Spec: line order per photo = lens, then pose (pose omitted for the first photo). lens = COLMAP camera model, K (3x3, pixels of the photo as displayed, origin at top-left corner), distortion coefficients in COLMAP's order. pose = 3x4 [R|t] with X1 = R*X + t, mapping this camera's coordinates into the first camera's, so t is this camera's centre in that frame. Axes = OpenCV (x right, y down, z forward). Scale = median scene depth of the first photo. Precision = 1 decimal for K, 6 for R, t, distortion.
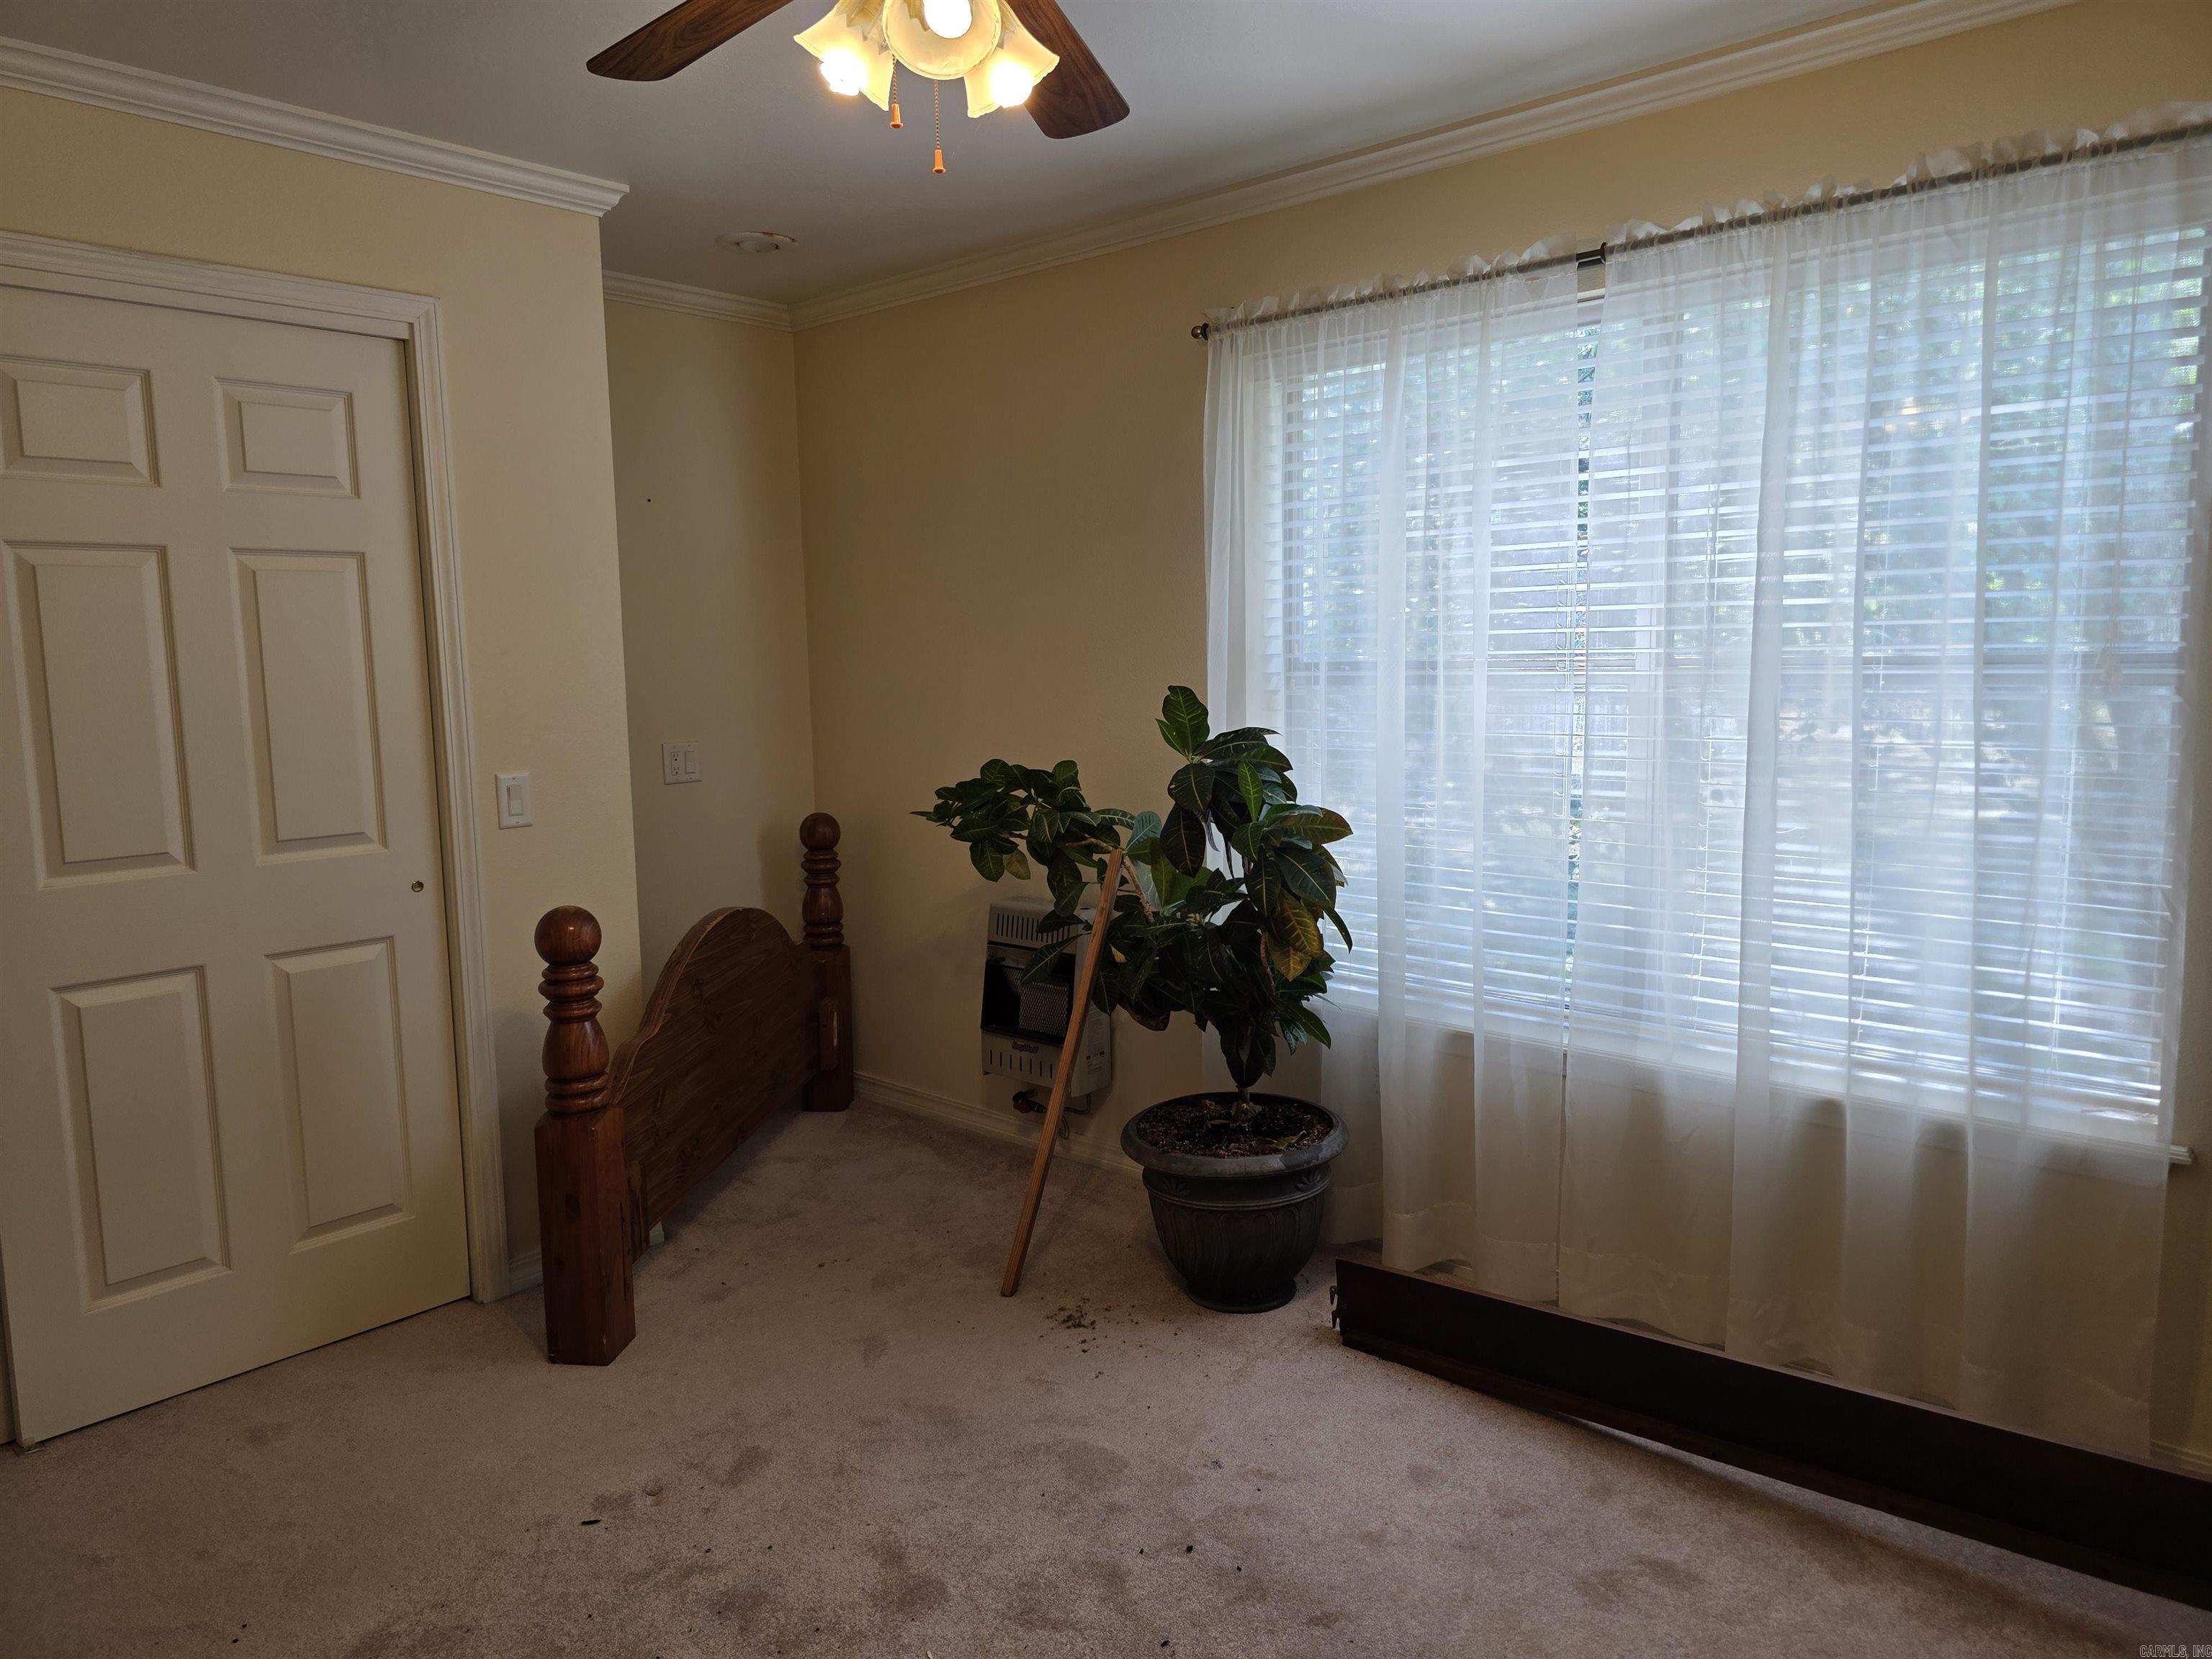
lens RADIAL K [[1483.4, 0, 1102.2], [0, 1483.4, 799.4], [0, 0, 1]] dist [0.047367, -0.032696]
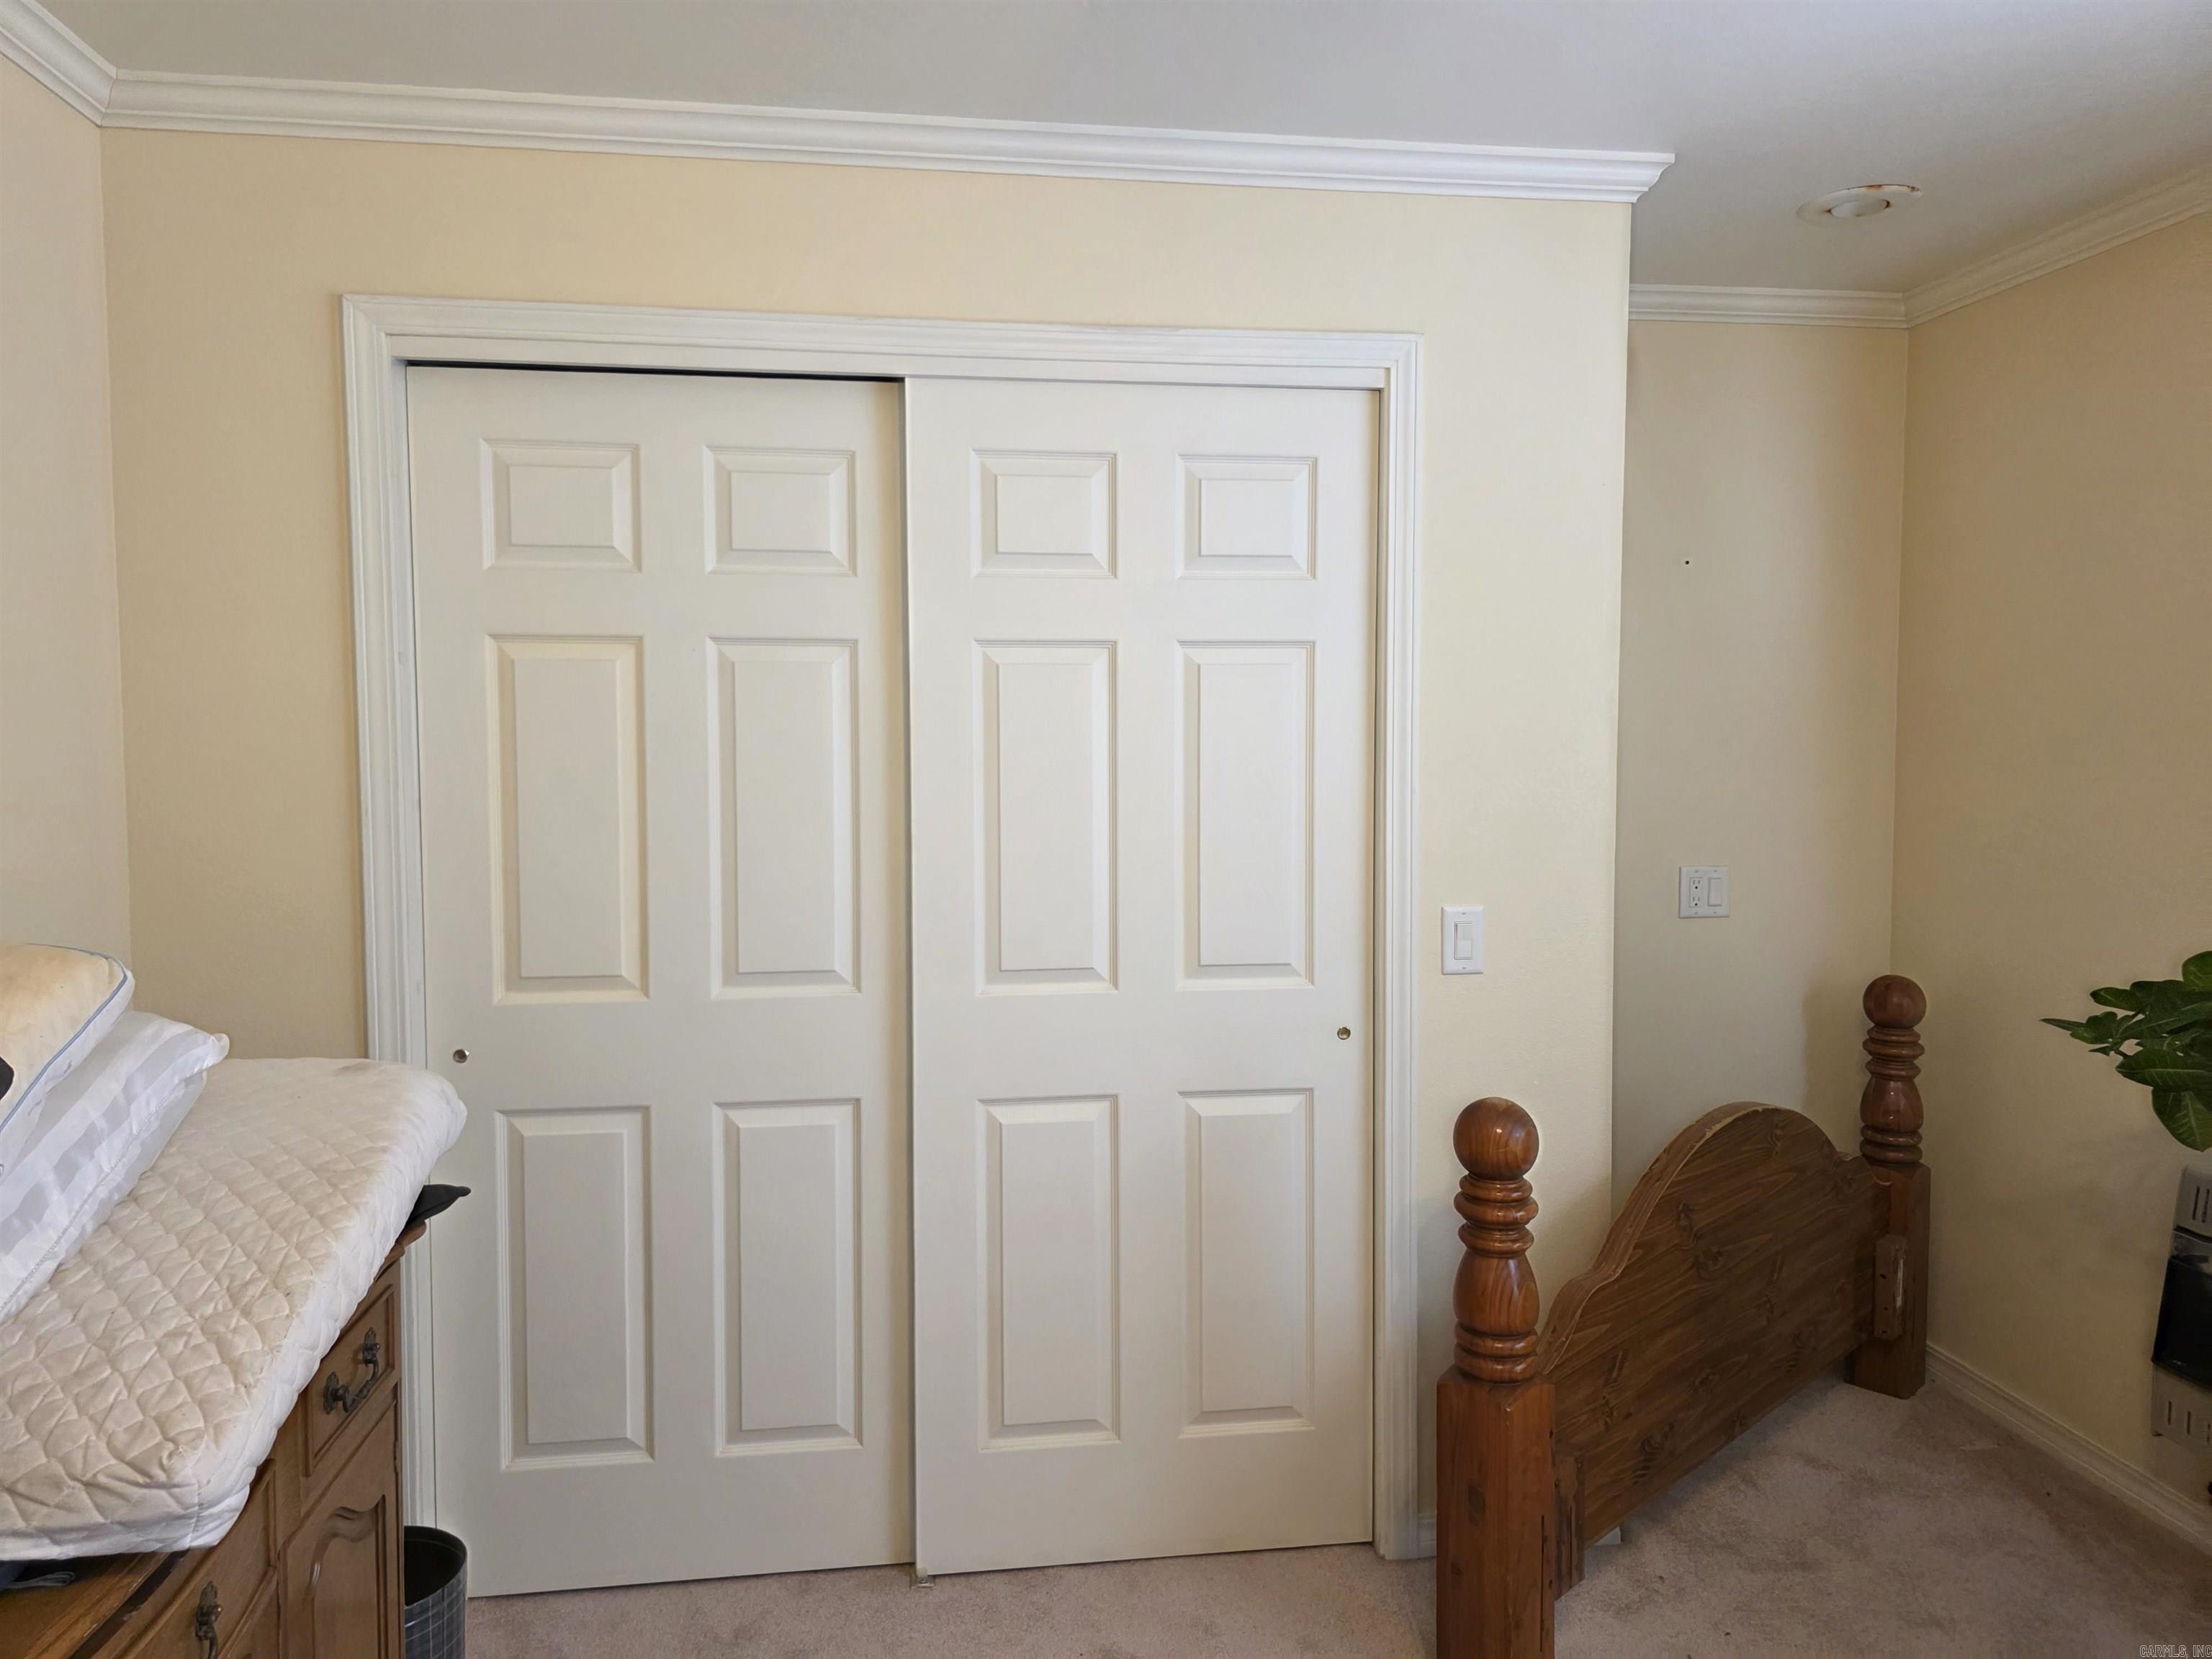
lens RADIAL K [[1483.4, 0, 1102.2], [0, 1483.4, 799.4], [0, 0, 1]] dist [0.047367, -0.032696]
pose [[0.767947, 0.052018, -0.638397, -0.033050], [-0.081164, 0.996565, -0.016432, -0.046012], [0.635350, 0.064433, 0.769532, 0.249607]]
